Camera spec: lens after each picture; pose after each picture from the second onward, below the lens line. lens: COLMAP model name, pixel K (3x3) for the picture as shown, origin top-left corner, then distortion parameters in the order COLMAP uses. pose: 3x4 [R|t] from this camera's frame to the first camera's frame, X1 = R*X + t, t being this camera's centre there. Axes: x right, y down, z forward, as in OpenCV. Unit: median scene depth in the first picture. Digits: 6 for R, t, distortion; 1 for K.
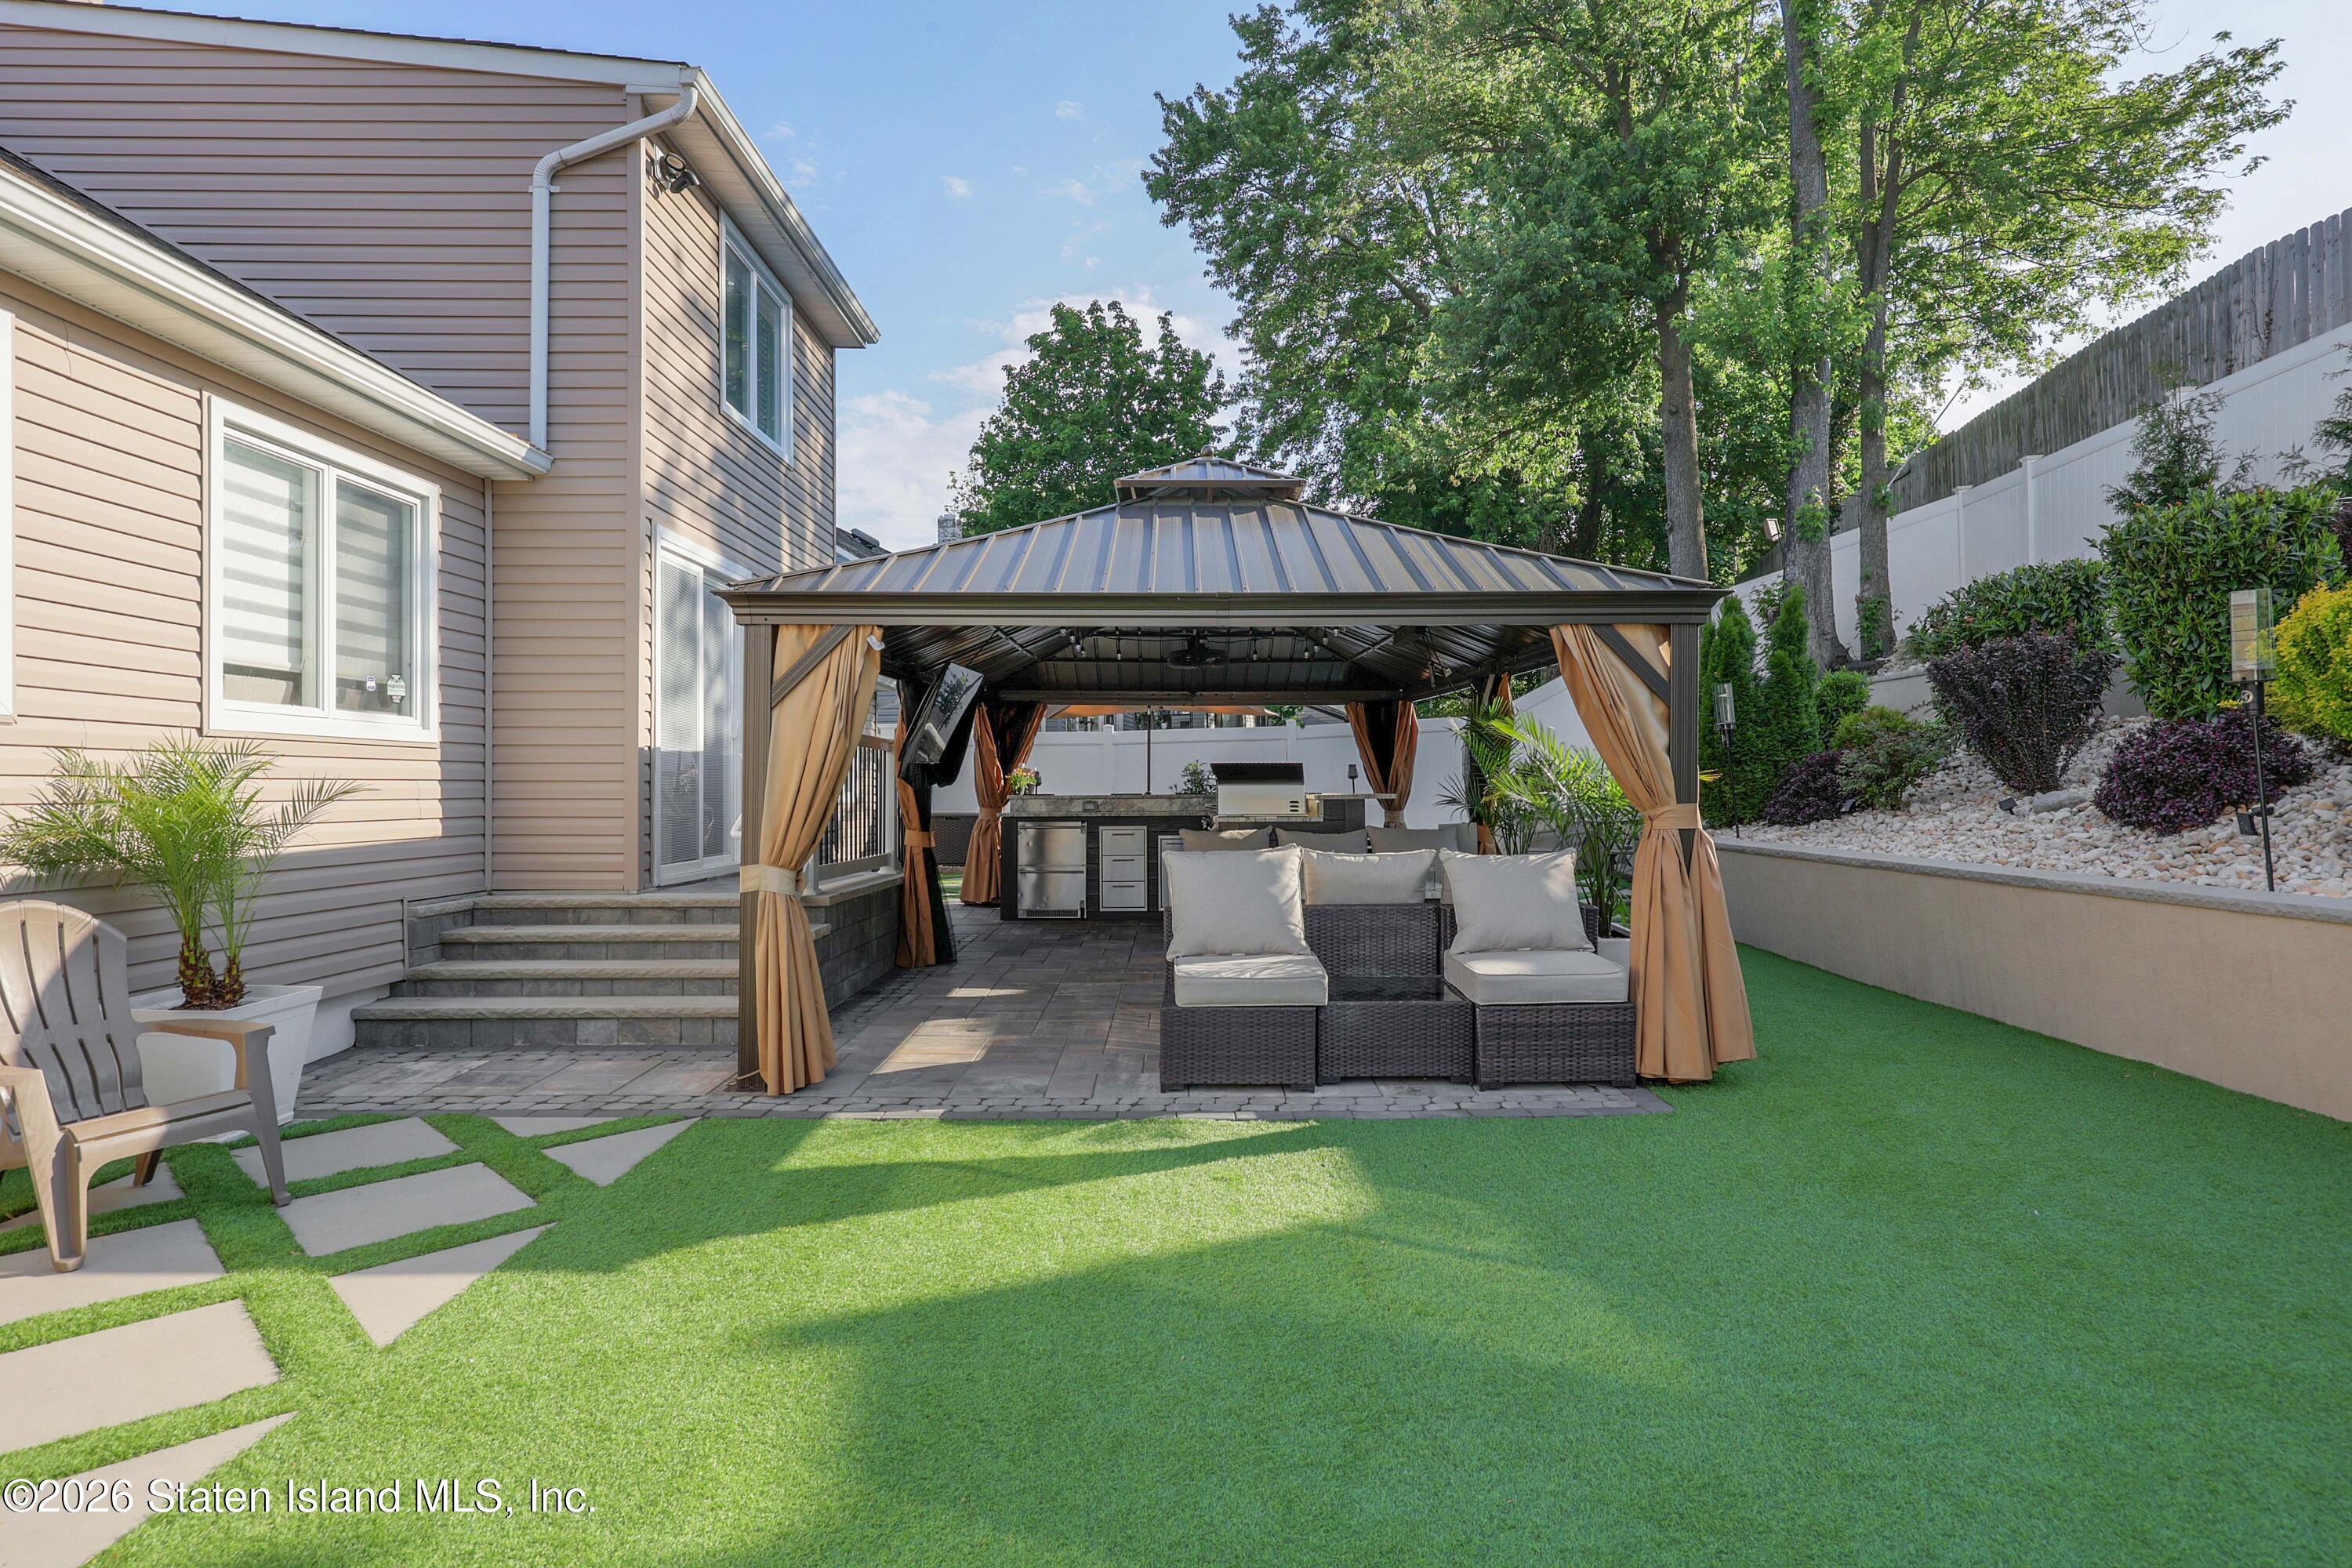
lens RADIAL K [[1307.1, 0, 1212.8], [0, 1307.1, 778.6], [0, 0, 1]] dist [0.001160, -0.000372]
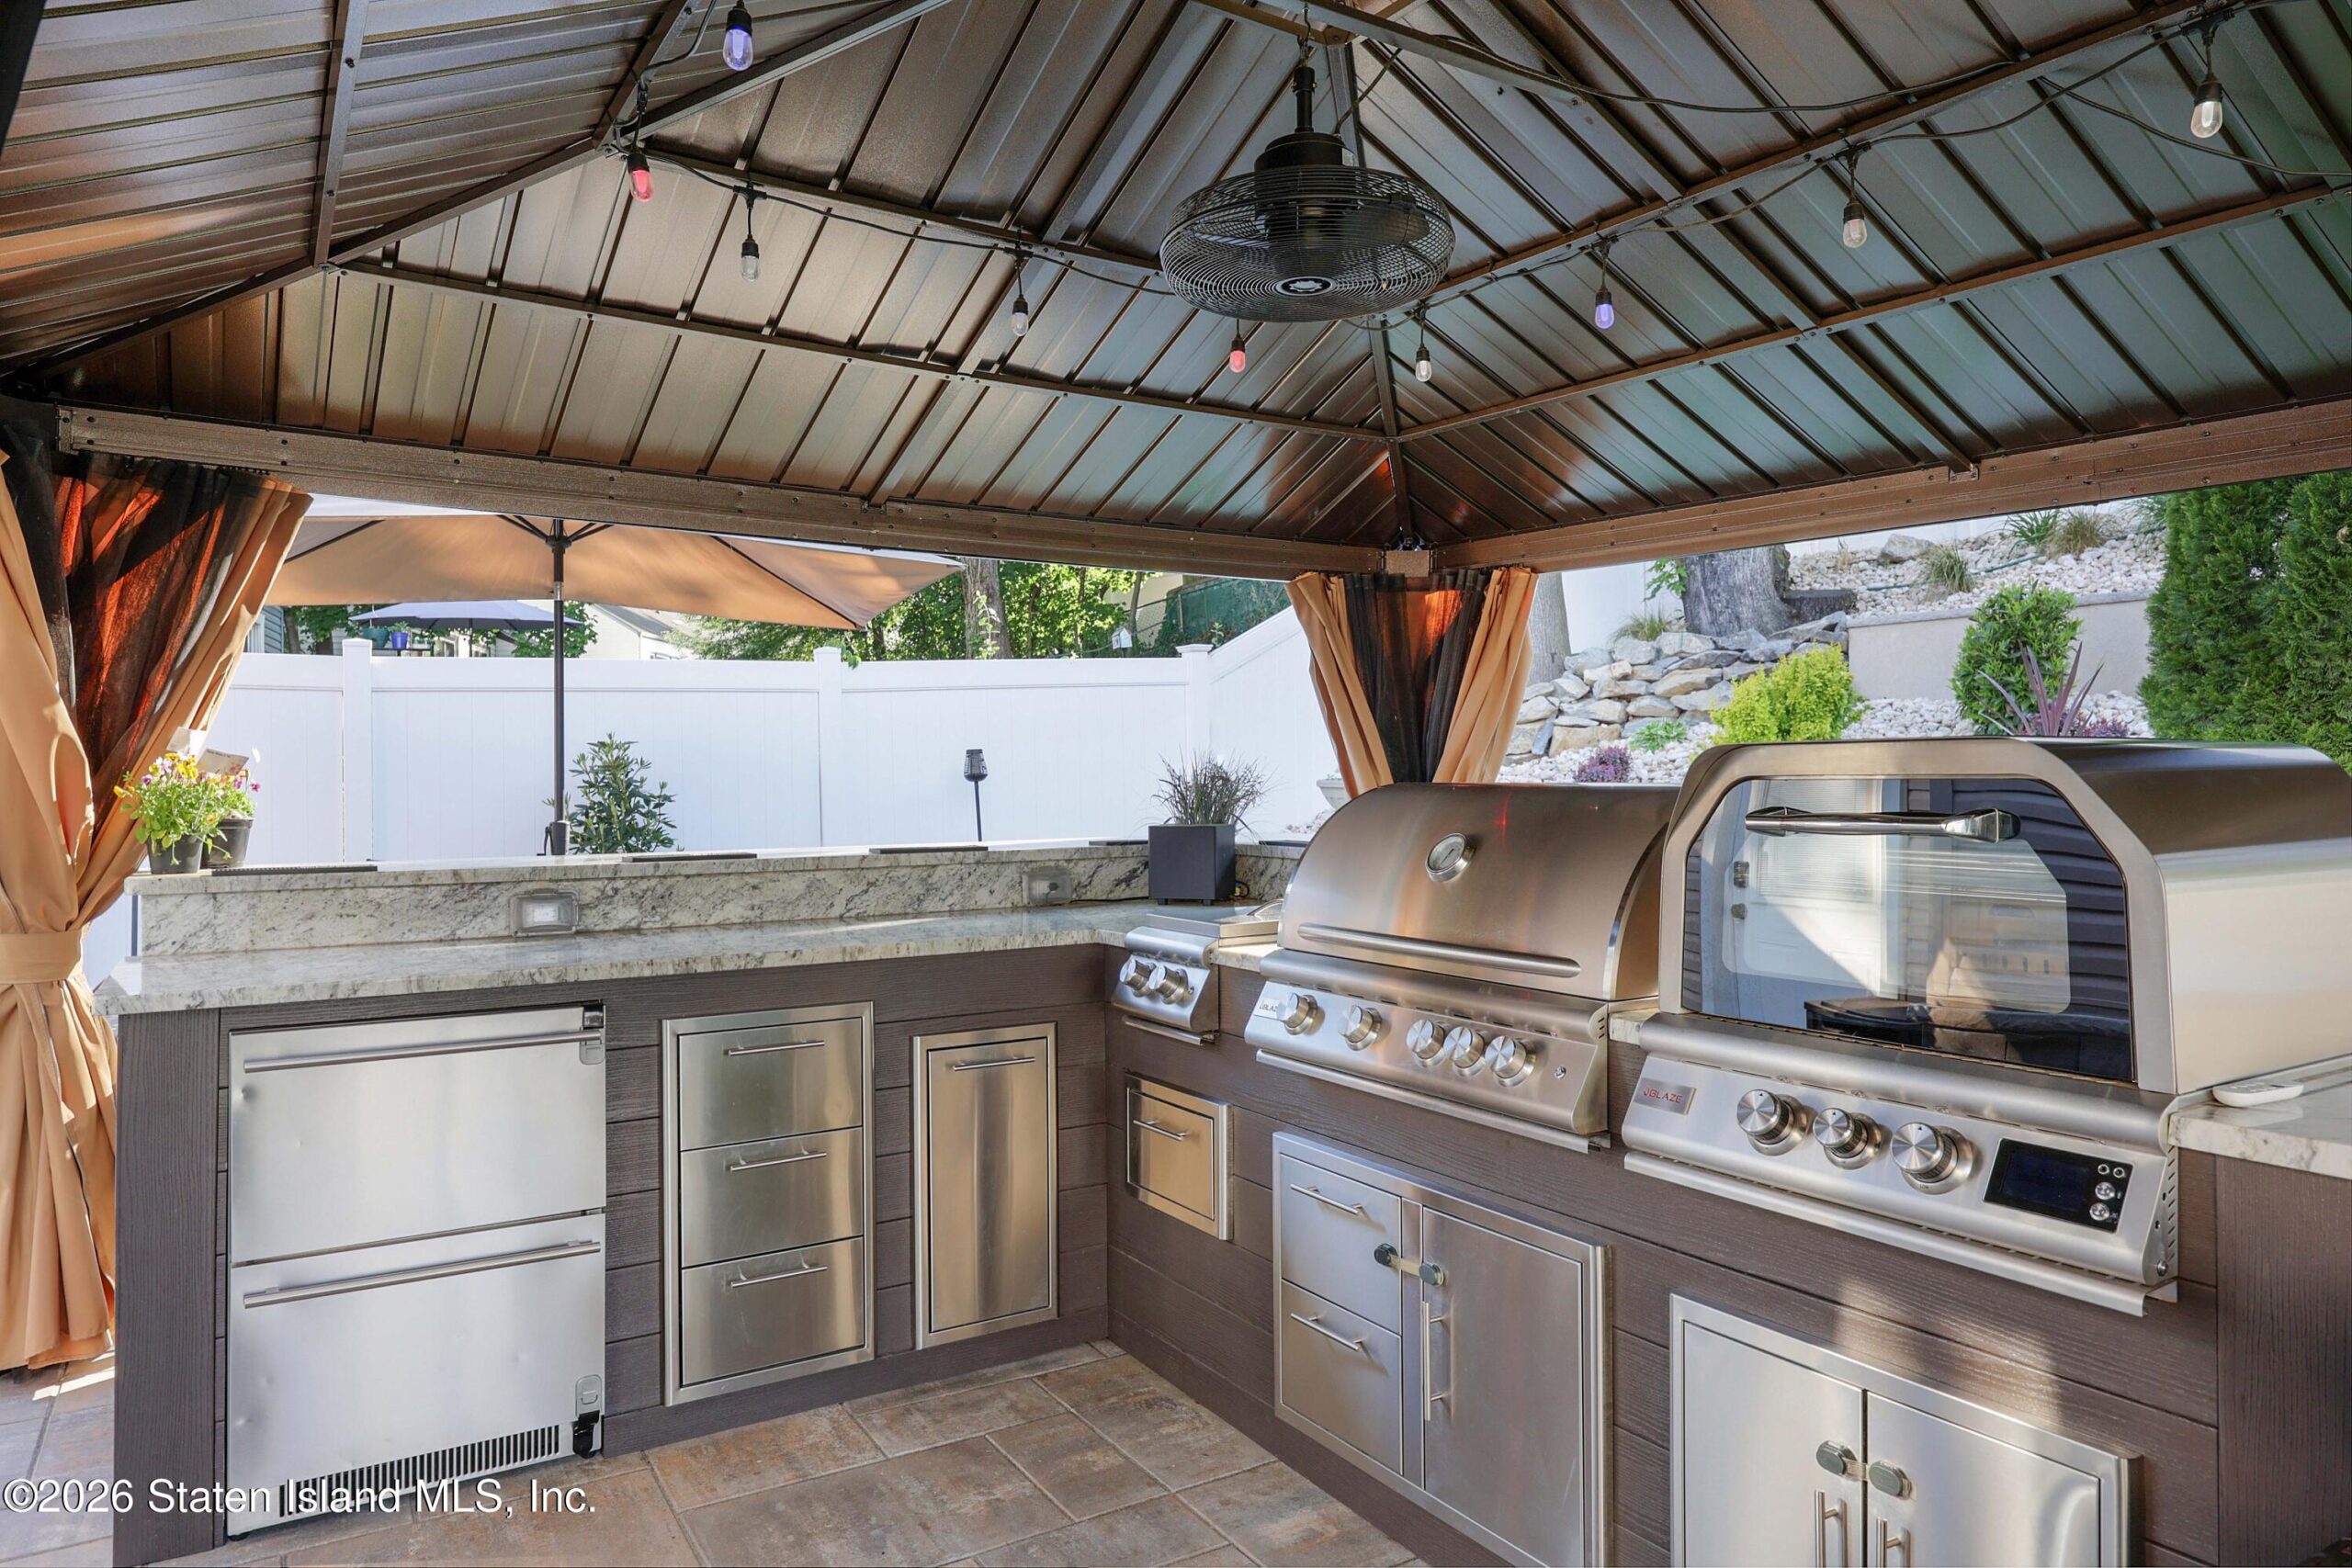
lens RADIAL K [[1443.6, 0, 1176.0], [0, 1443.6, 784.0], [0, 0, 1]] dist [-0.002075, 0.000067]
pose [[0.853217, -0.001042, 0.521556, -0.175257], [-0.005471, 0.999925, 0.010948, -0.007936], [-0.521528, -0.012195, 0.853147, 0.933887]]
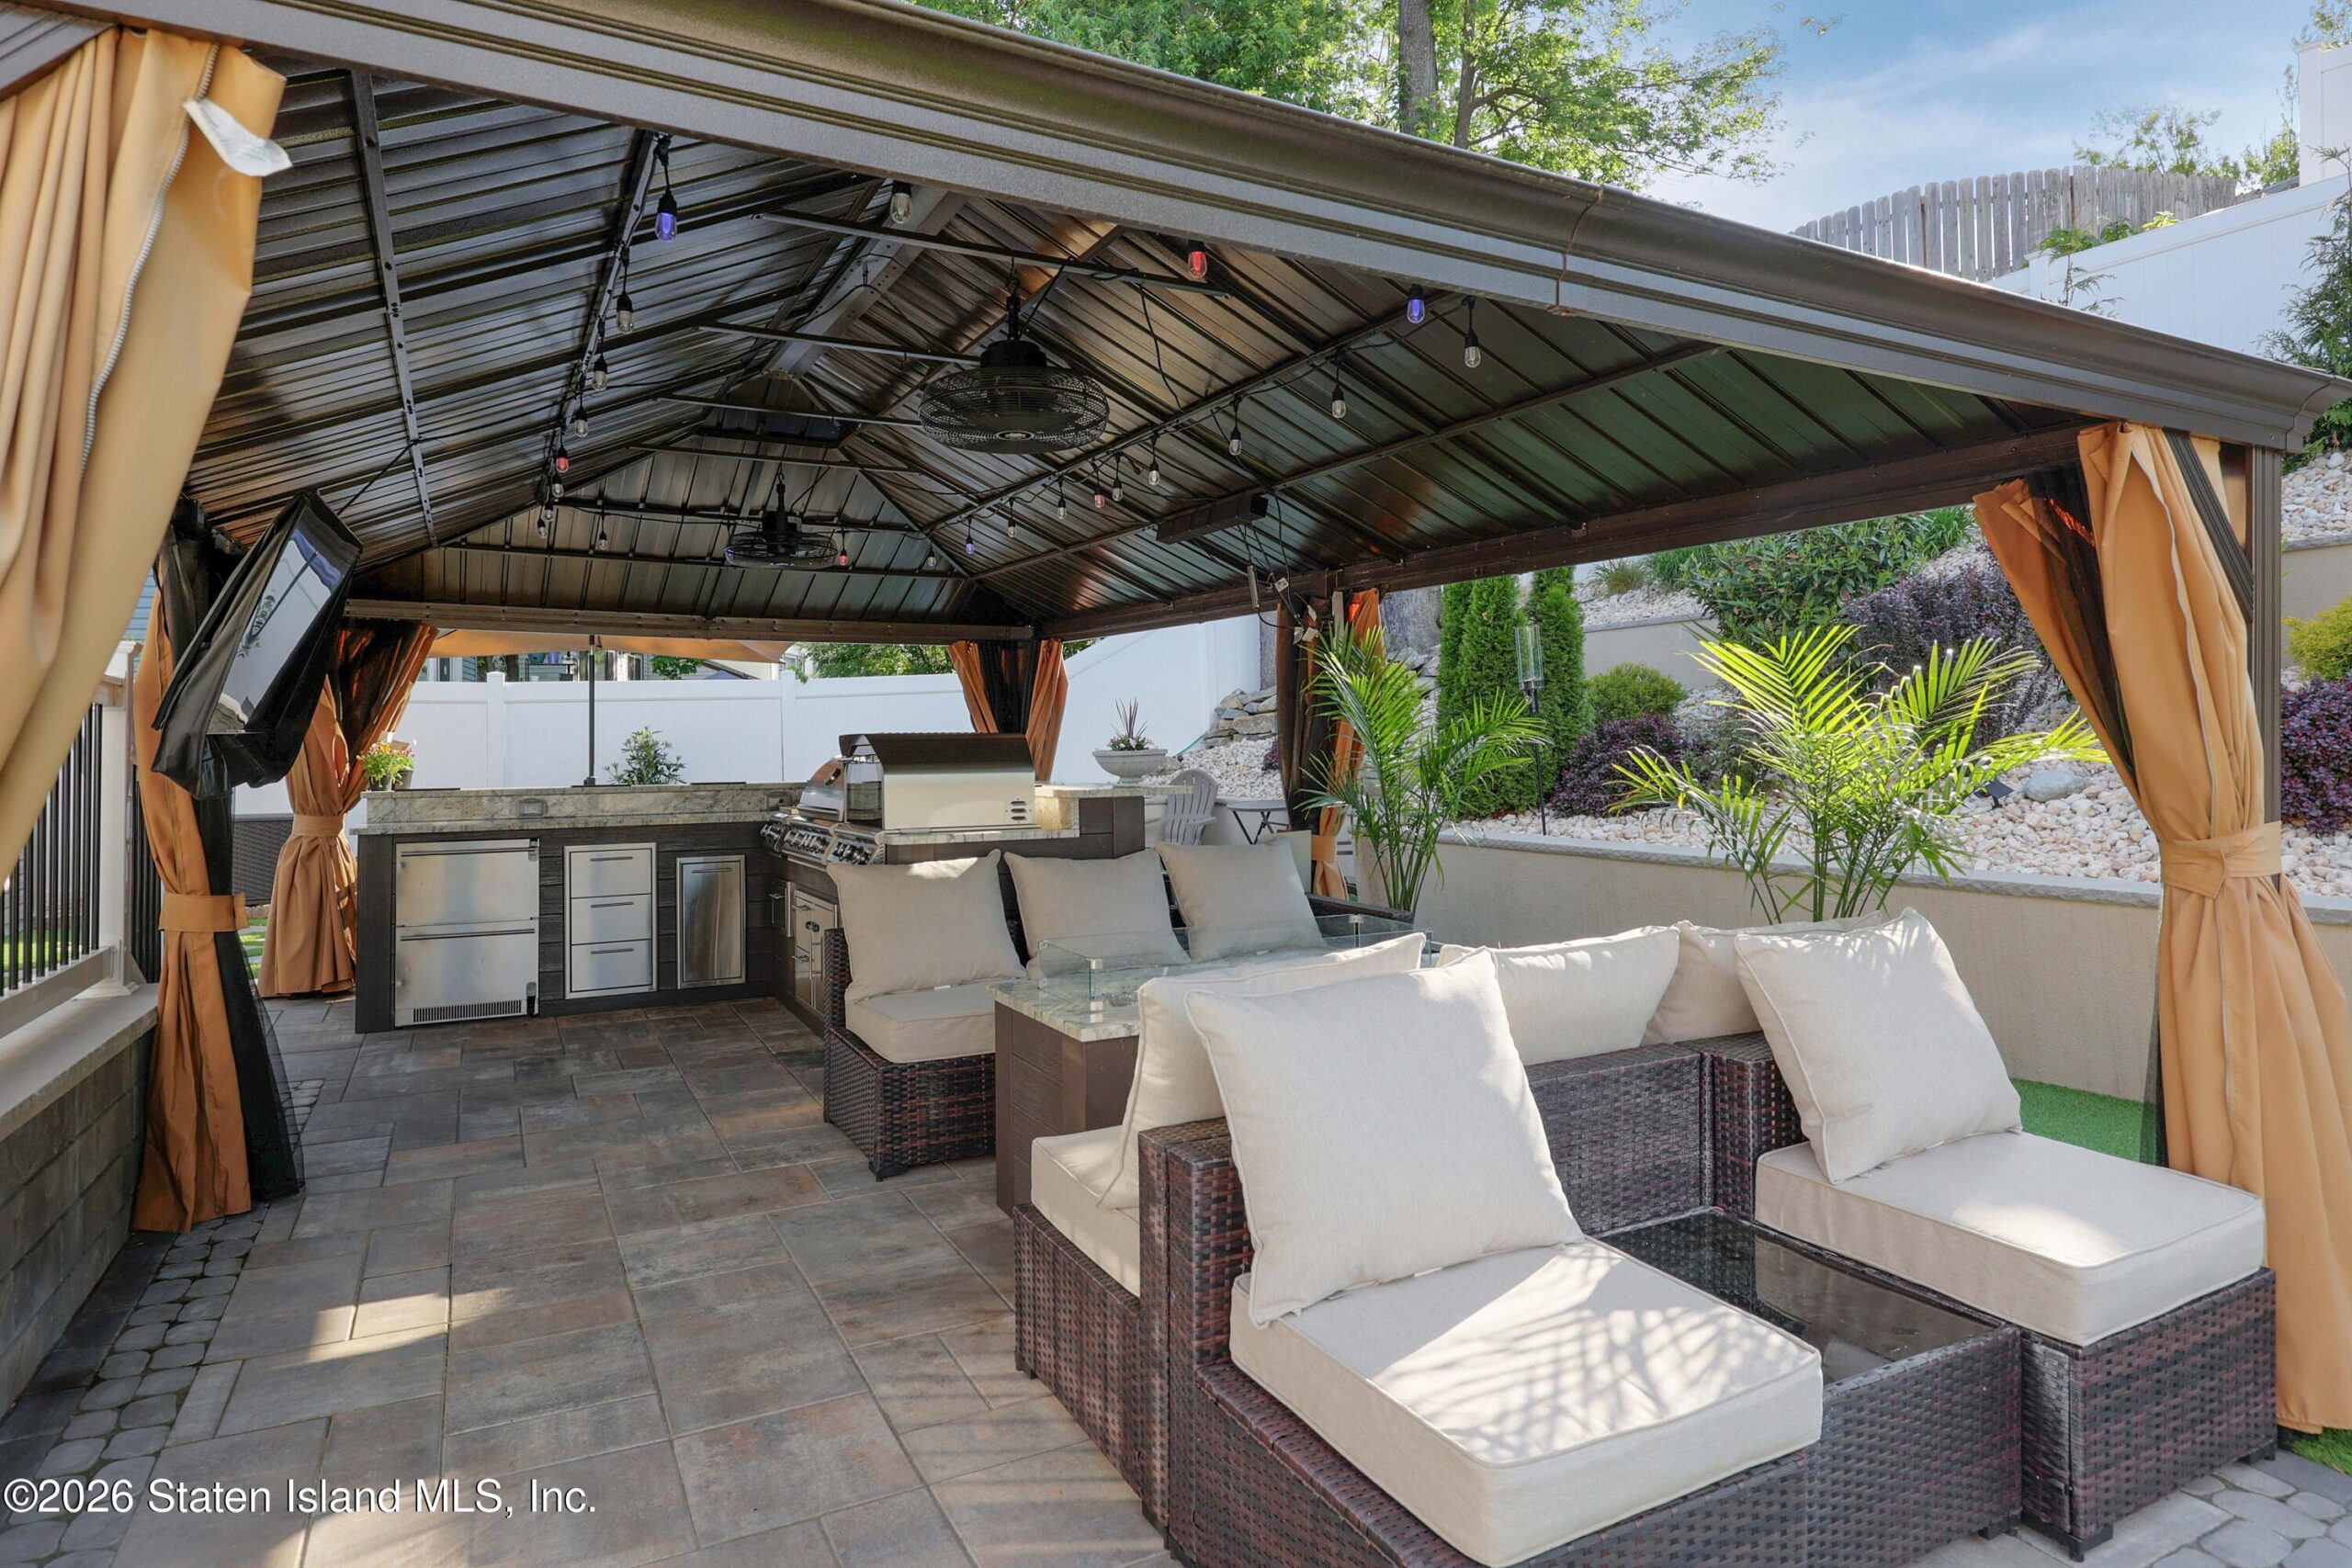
lens RADIAL K [[1347.7, 0, 1223.5], [0, 1347.7, 737.0], [0, 0, 1]] dist [-0.002907, 0.000203]
pose [[0.884892, -0.000485, 0.465797, -0.132457], [0.003226, 0.999982, -0.005087, -0.007581], [-0.465786, 0.006004, 0.884877, 0.452004]]
